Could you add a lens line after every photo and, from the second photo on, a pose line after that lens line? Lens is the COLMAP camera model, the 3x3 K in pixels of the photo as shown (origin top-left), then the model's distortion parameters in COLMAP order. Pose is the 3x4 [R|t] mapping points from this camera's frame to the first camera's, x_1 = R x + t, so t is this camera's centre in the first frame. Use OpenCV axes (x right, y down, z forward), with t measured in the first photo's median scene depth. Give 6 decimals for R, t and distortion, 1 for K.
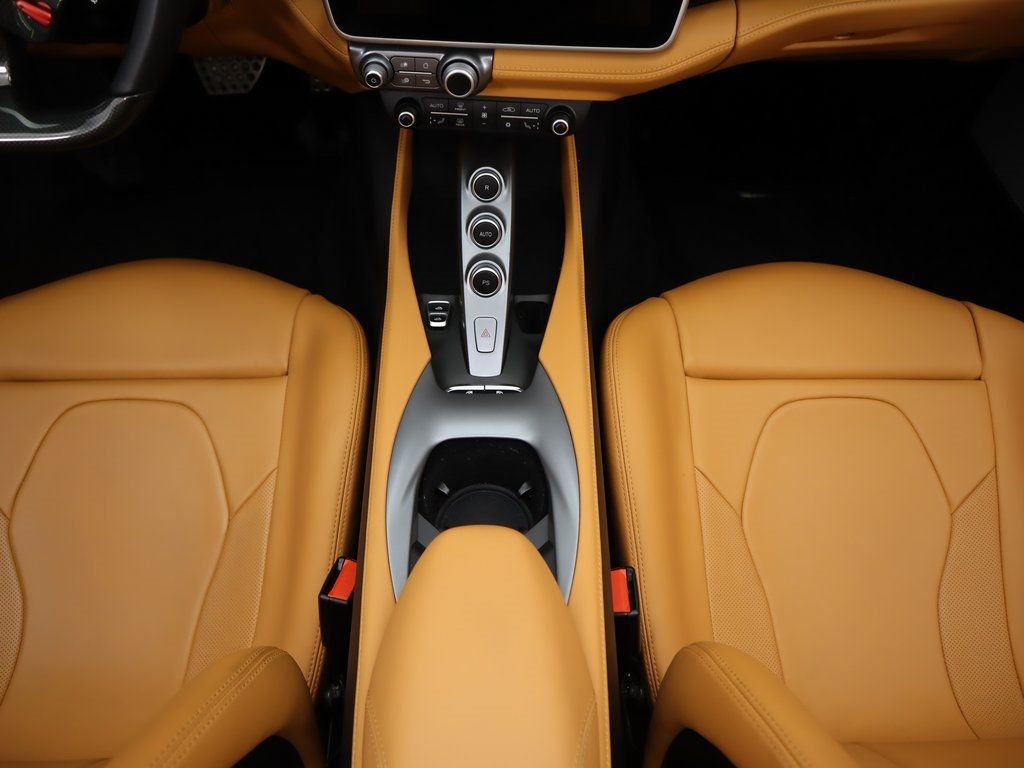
lens RADIAL K [[793.9, 0, 512.0], [0, 793.9, 384.0], [0, 0, 1]] dist [-0.123590, 0.069057]
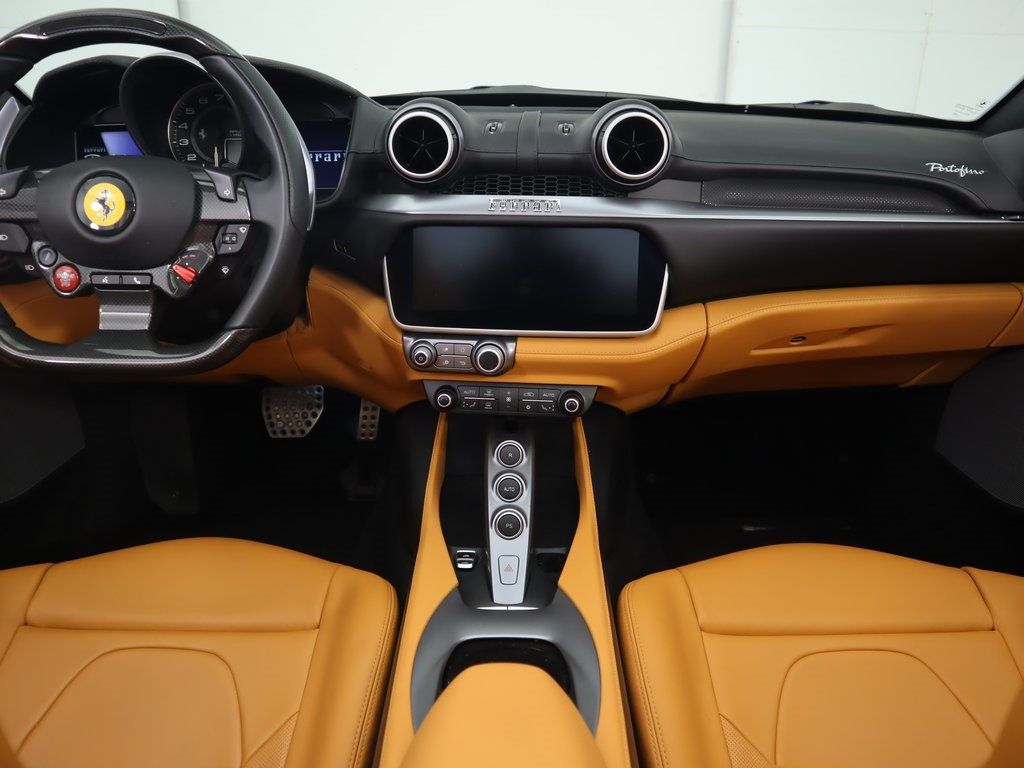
lens RADIAL K [[793.9, 0, 512.0], [0, 793.9, 384.0], [0, 0, 1]] dist [-0.123590, 0.069057]
pose [[0.999650, -0.009953, -0.024522, 0.000261], [-0.004884, 0.841291, -0.540560, 0.299612], [0.026011, 0.540491, 0.840948, -0.044528]]
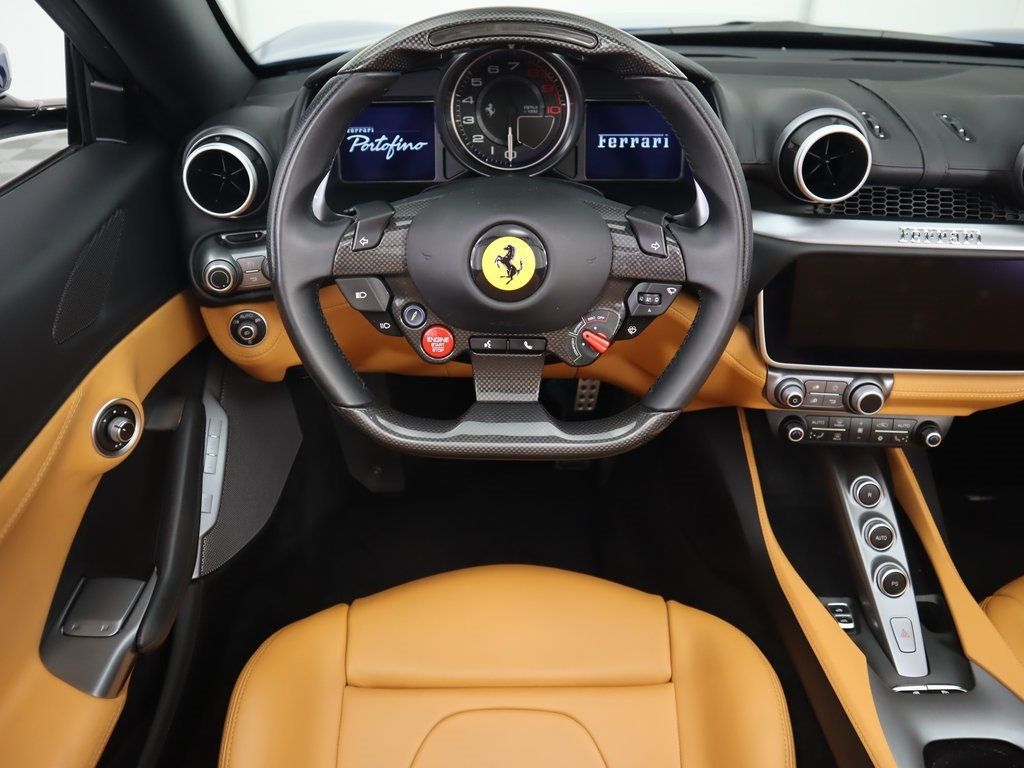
lens RADIAL K [[793.9, 0, 512.0], [0, 793.9, 384.0], [0, 0, 1]] dist [-0.123590, 0.069057]
pose [[0.999313, -0.012286, -0.034960, -0.488735], [-0.001921, 0.924991, -0.379984, 0.014852], [0.037007, 0.379790, 0.924332, -0.059471]]
